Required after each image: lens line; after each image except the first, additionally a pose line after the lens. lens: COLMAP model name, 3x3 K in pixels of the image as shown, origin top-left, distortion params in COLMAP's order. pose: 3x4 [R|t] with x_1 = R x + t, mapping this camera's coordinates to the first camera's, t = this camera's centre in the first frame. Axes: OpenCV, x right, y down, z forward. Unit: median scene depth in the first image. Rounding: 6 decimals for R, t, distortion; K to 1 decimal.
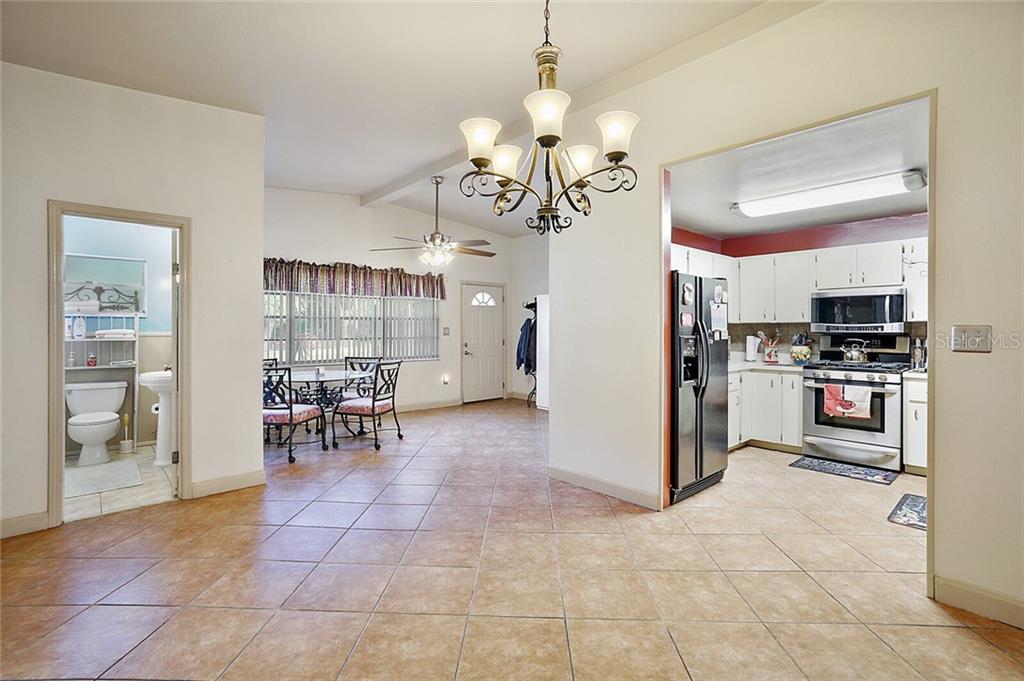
lens RADIAL K [[485.9, 0, 513.6], [0, 485.9, 332.2], [0, 0, 1]] dist [-0.020323, 0.017891]
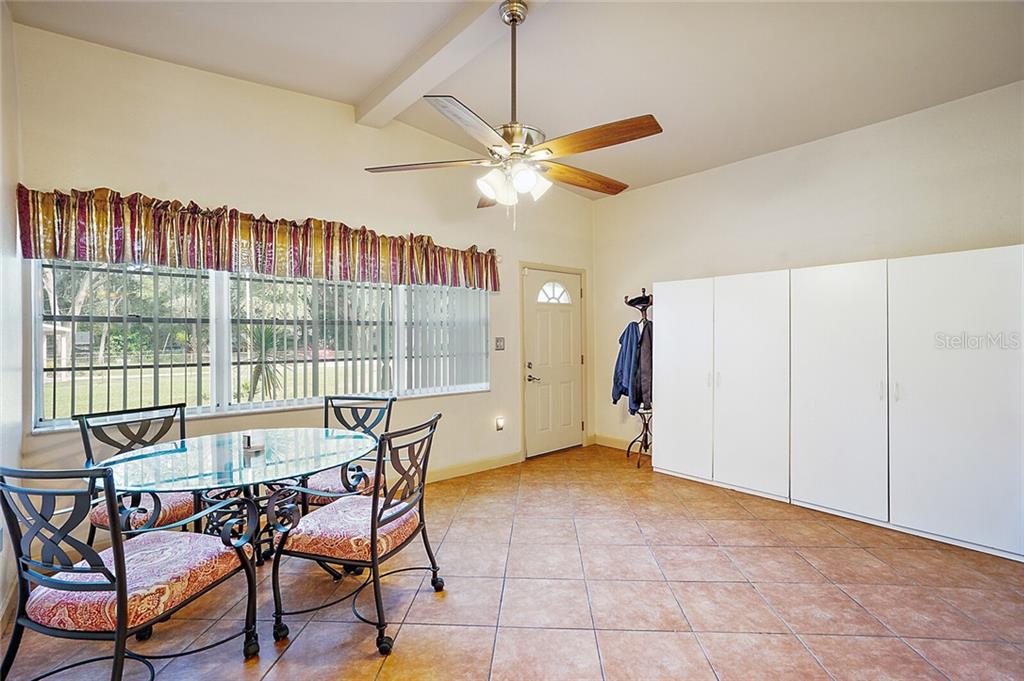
lens RADIAL K [[485.9, 0, 519.0], [0, 485.9, 340.0], [0, 0, 1]] dist [-0.020323, 0.017891]
pose [[0.999818, -0.008062, -0.017269, -0.159896], [0.008017, 0.999964, -0.002677, -0.007780], [0.017289, 0.002538, 0.999847, 0.597131]]
